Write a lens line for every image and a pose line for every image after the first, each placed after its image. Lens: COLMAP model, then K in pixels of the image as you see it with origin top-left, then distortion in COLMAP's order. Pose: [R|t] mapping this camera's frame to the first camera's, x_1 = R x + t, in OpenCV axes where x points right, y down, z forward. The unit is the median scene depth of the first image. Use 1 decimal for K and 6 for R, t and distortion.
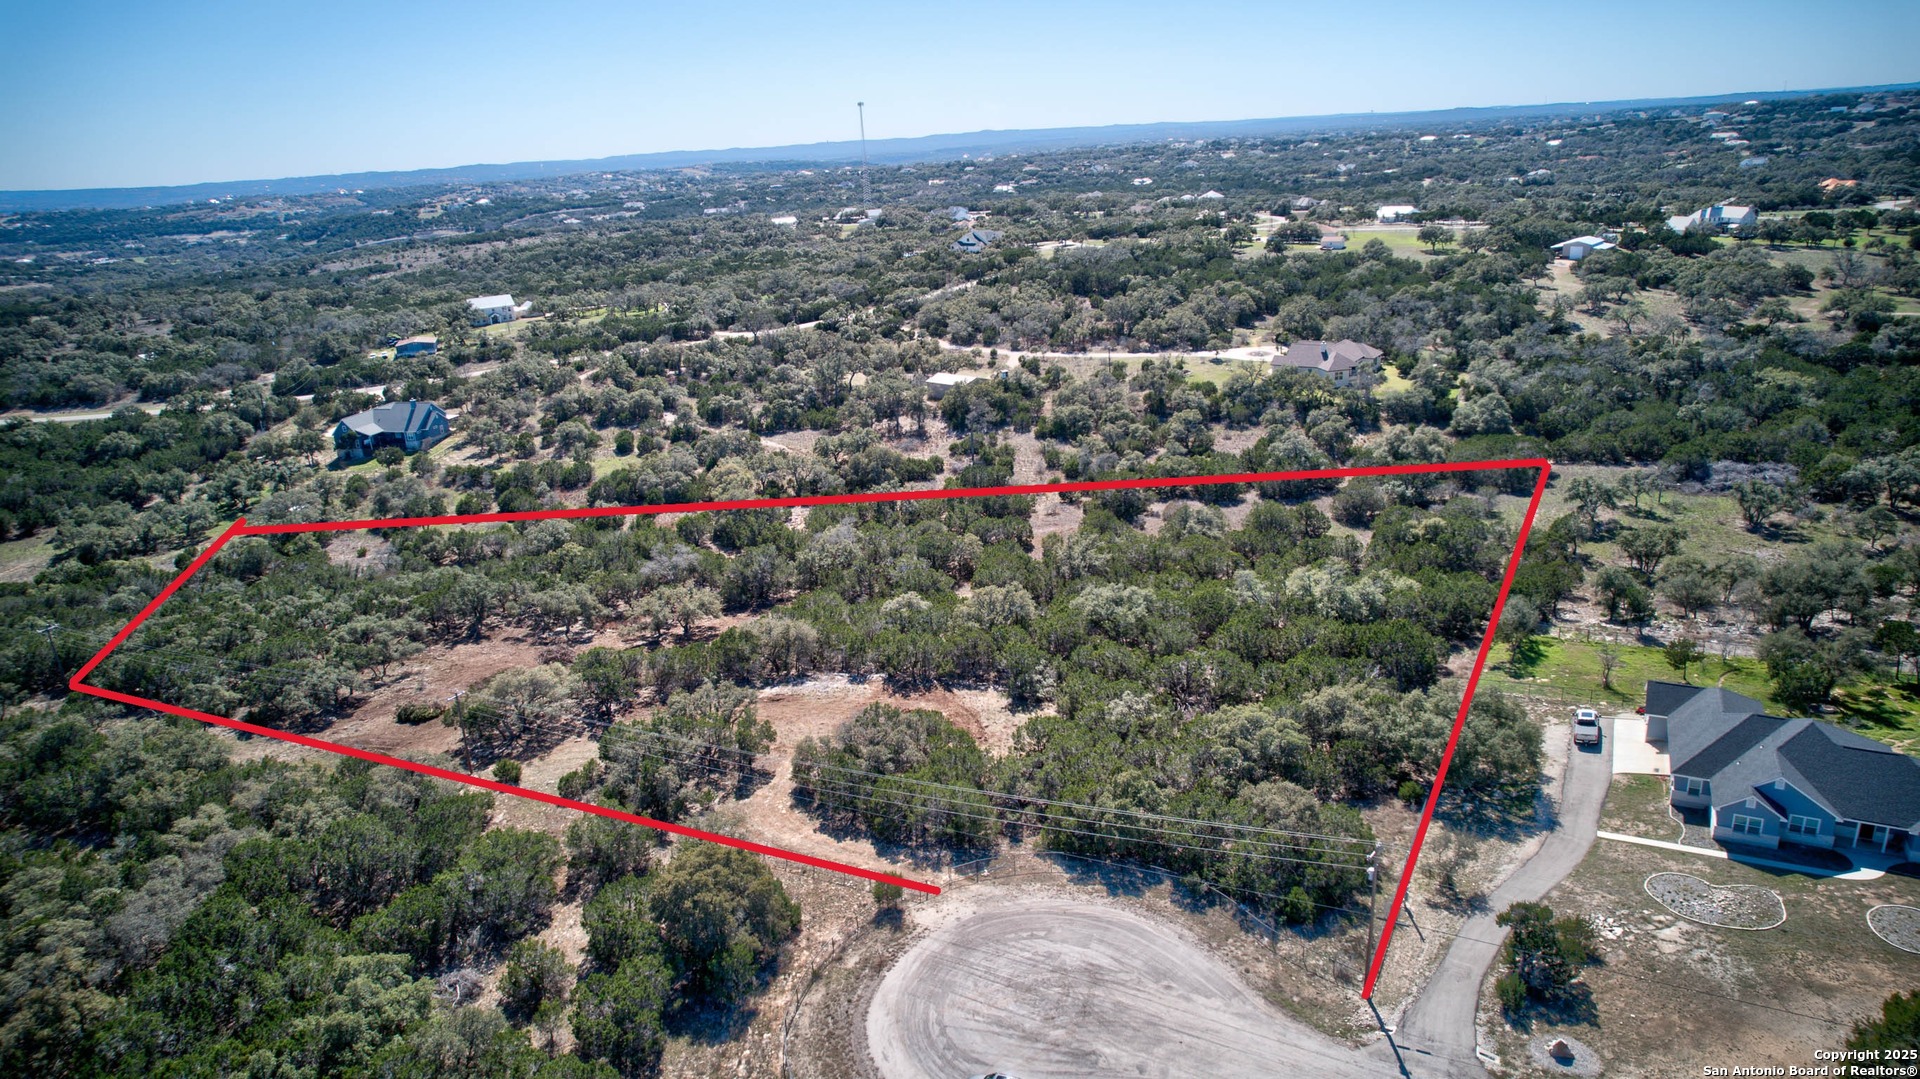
lens RADIAL K [[1223.0, 0, 973.0], [0, 1223.0, 544.5], [0, 0, 1]] dist [-0.074672, 0.067087]
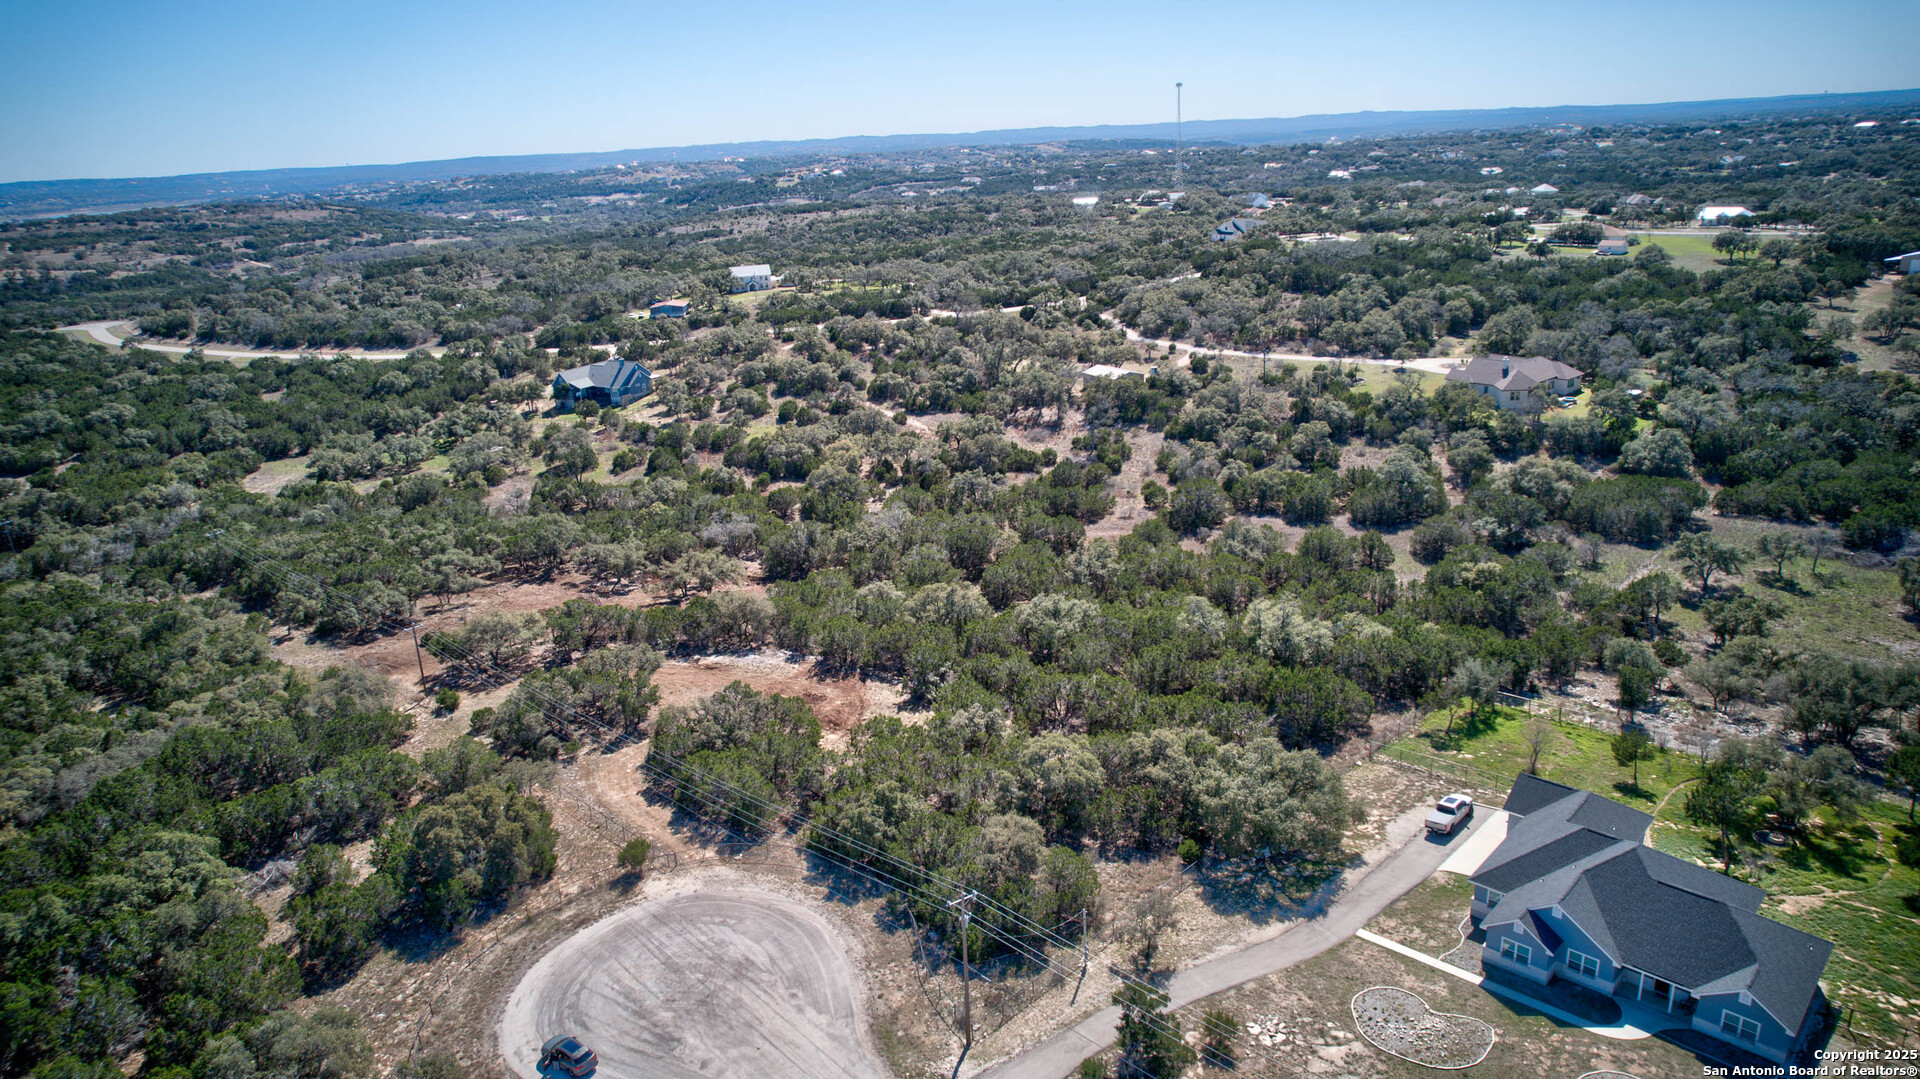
lens RADIAL K [[1223.0, 0, 973.0], [0, 1223.0, 544.5], [0, 0, 1]] dist [-0.074672, 0.067087]
pose [[0.959108, 0.100469, -0.264610, 0.152220], [-0.096064, 0.994936, 0.029572, -0.015152], [0.266241, -0.002943, 0.963902, 0.019064]]
